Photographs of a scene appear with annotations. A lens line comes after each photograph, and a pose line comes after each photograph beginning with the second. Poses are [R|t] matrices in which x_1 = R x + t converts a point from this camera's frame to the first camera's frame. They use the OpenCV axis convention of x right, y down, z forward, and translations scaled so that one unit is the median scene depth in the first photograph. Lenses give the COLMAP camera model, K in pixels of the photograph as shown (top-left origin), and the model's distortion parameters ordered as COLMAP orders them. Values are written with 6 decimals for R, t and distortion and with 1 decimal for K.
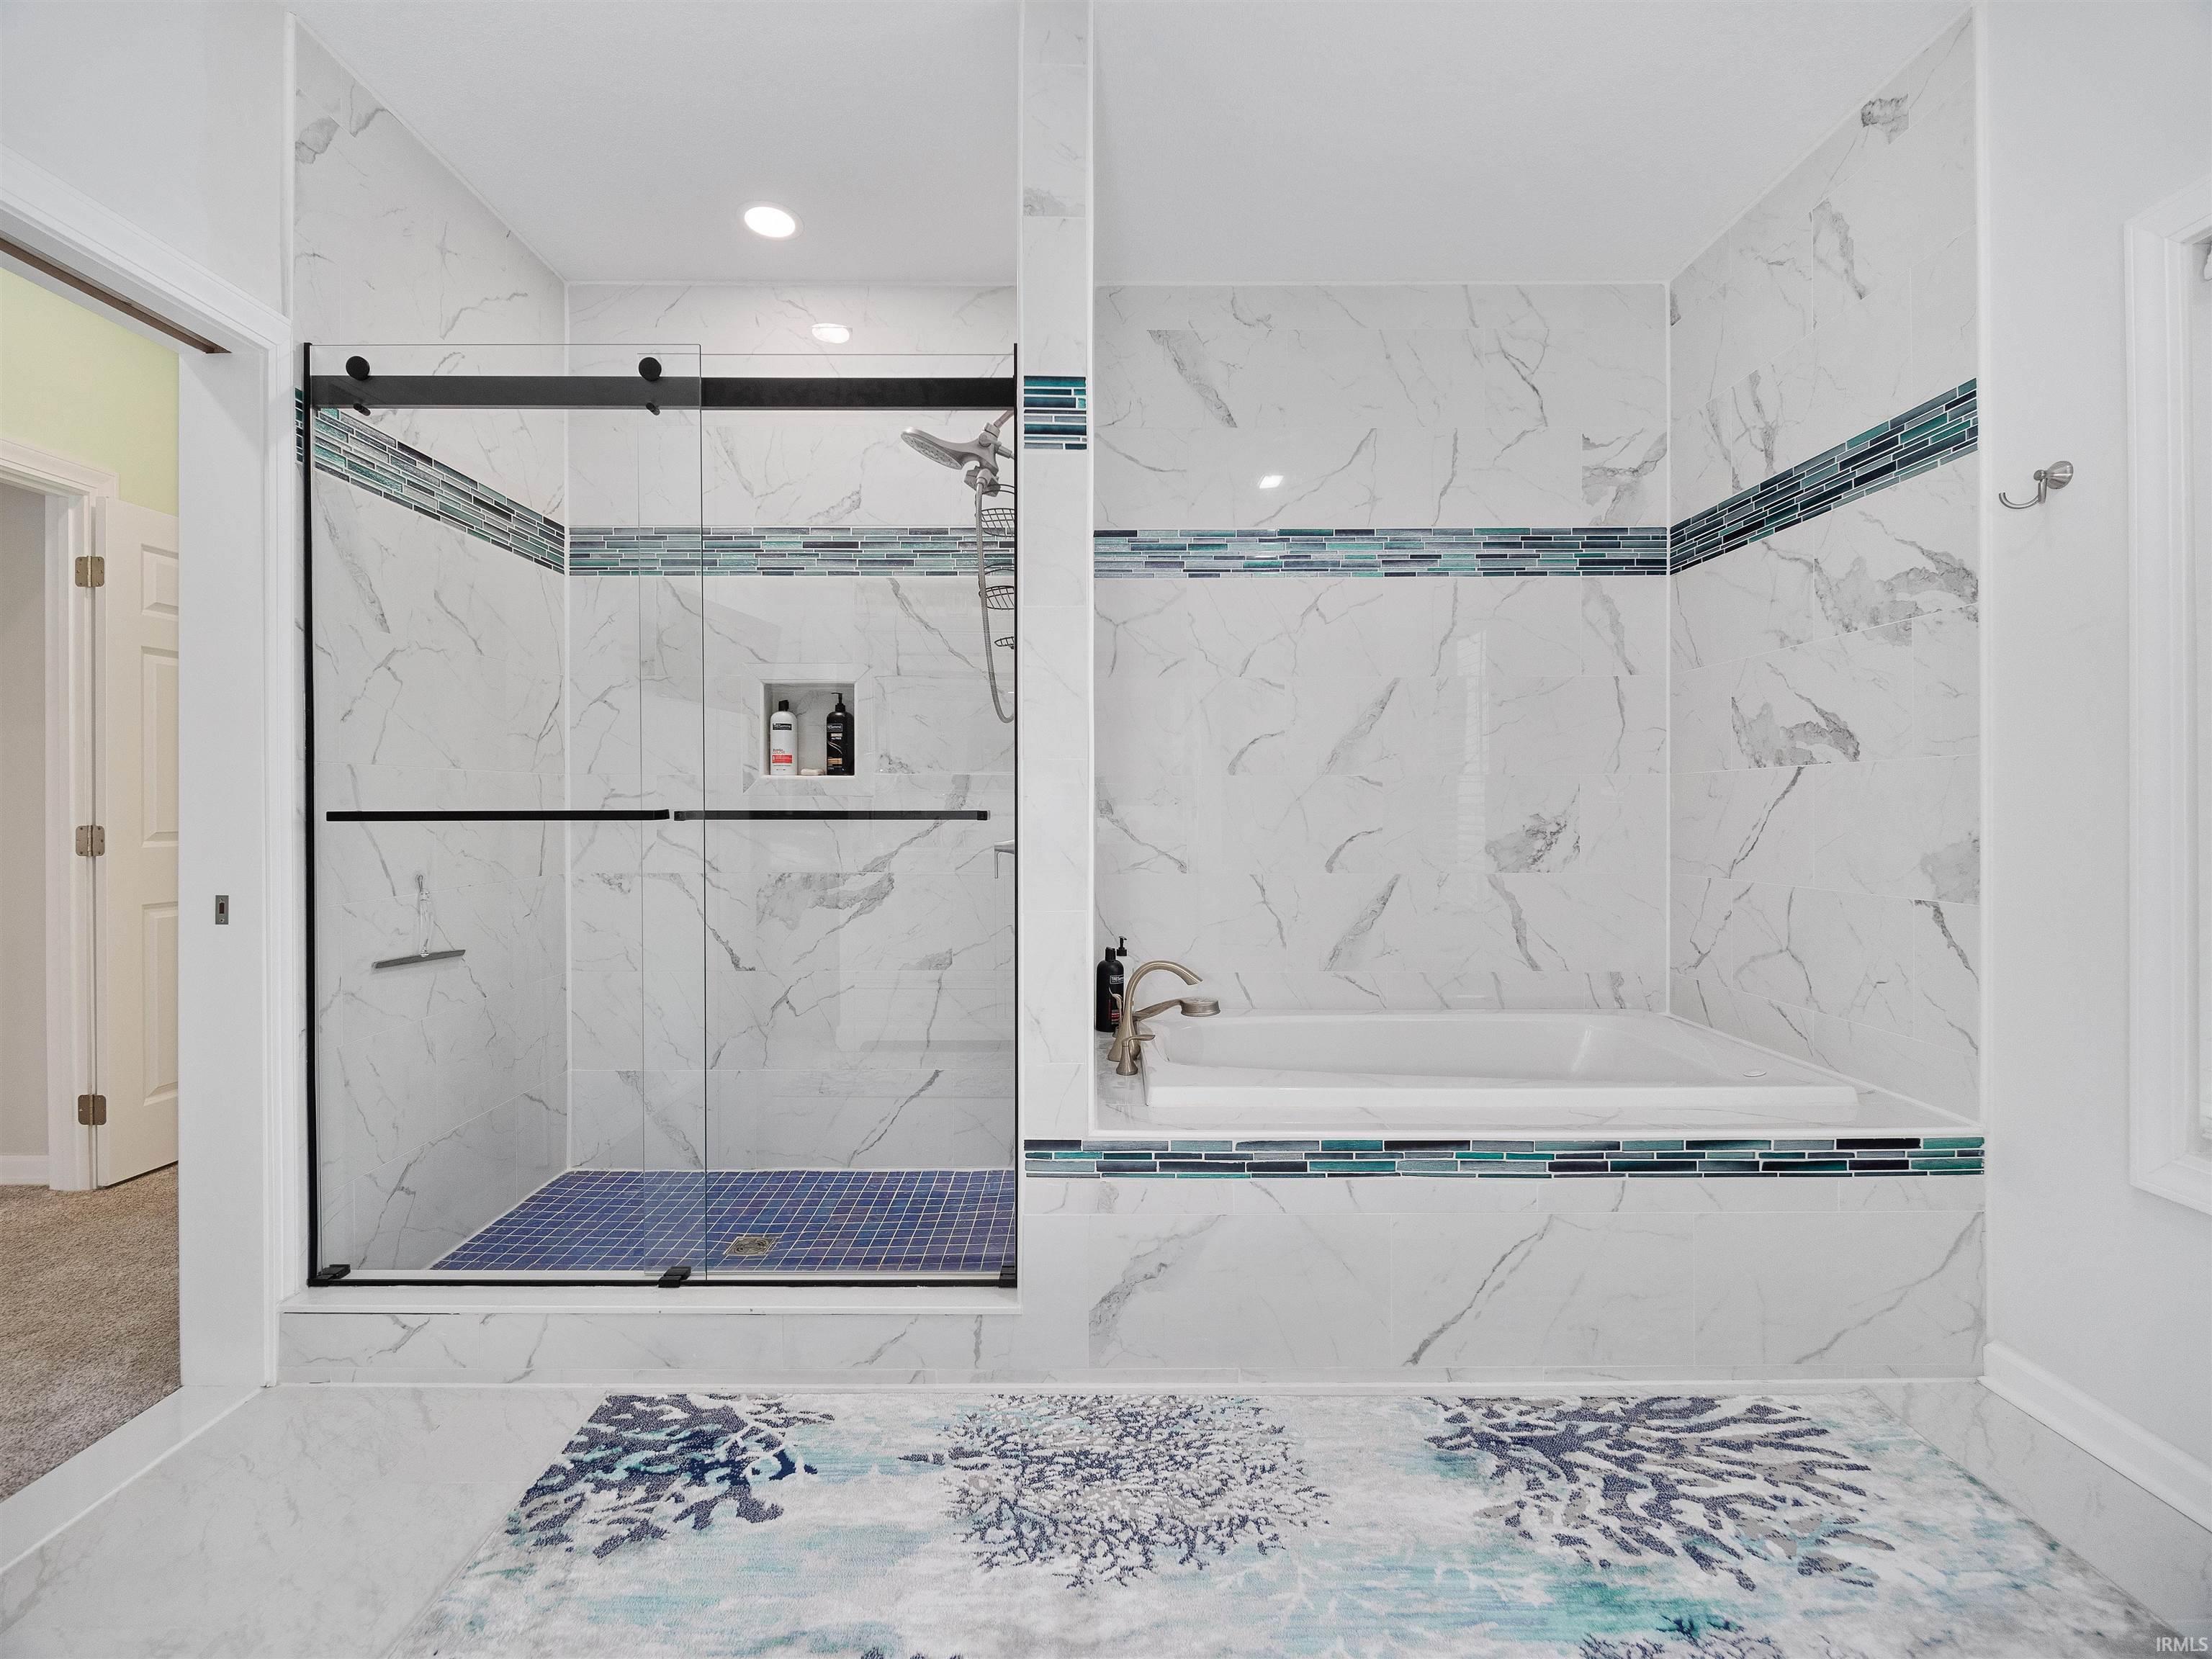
lens RADIAL K [[984.4, 0, 1095.3], [0, 984.4, 809.2], [0, 0, 1]] dist [-0.001532, -0.000226]
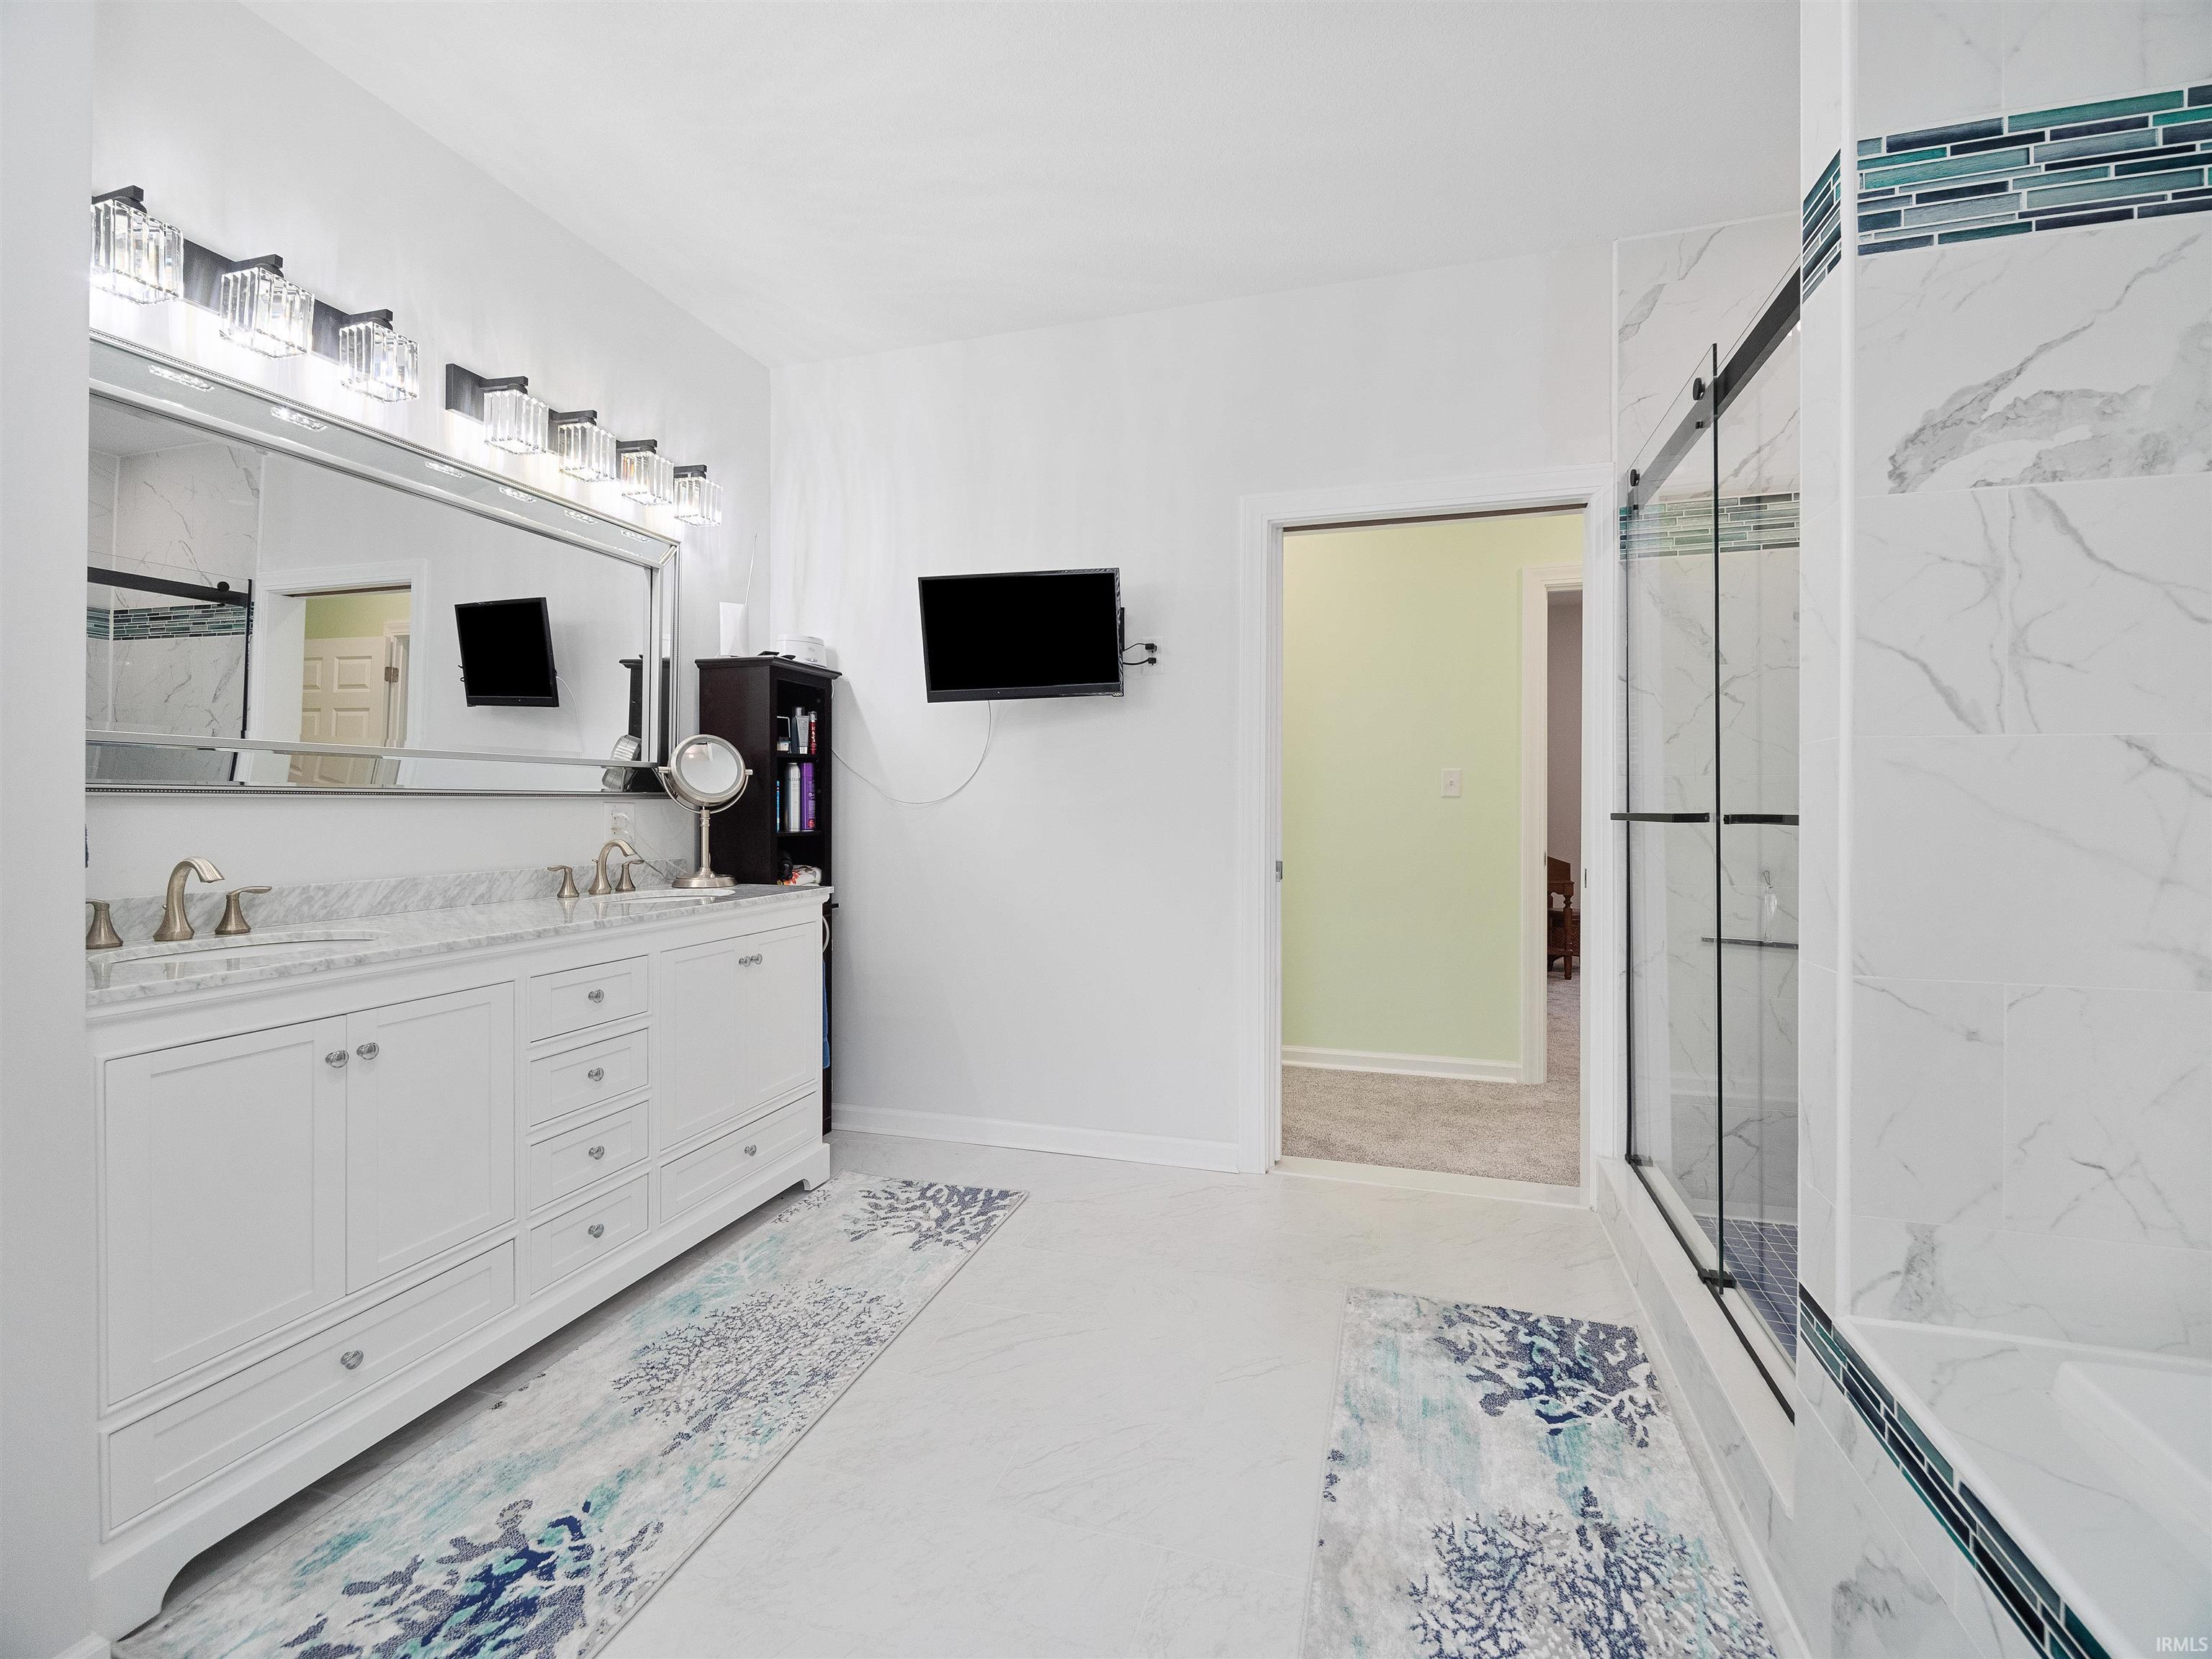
lens RADIAL K [[984.4, 0, 1095.3], [0, 984.4, 809.2], [0, 0, 1]] dist [-0.001532, -0.000226]
pose [[-0.299018, -0.000648, -0.954247, 0.874856], [-0.004941, 0.999987, 0.000869, -0.000550], [0.954235, 0.004975, -0.299018, 0.840343]]
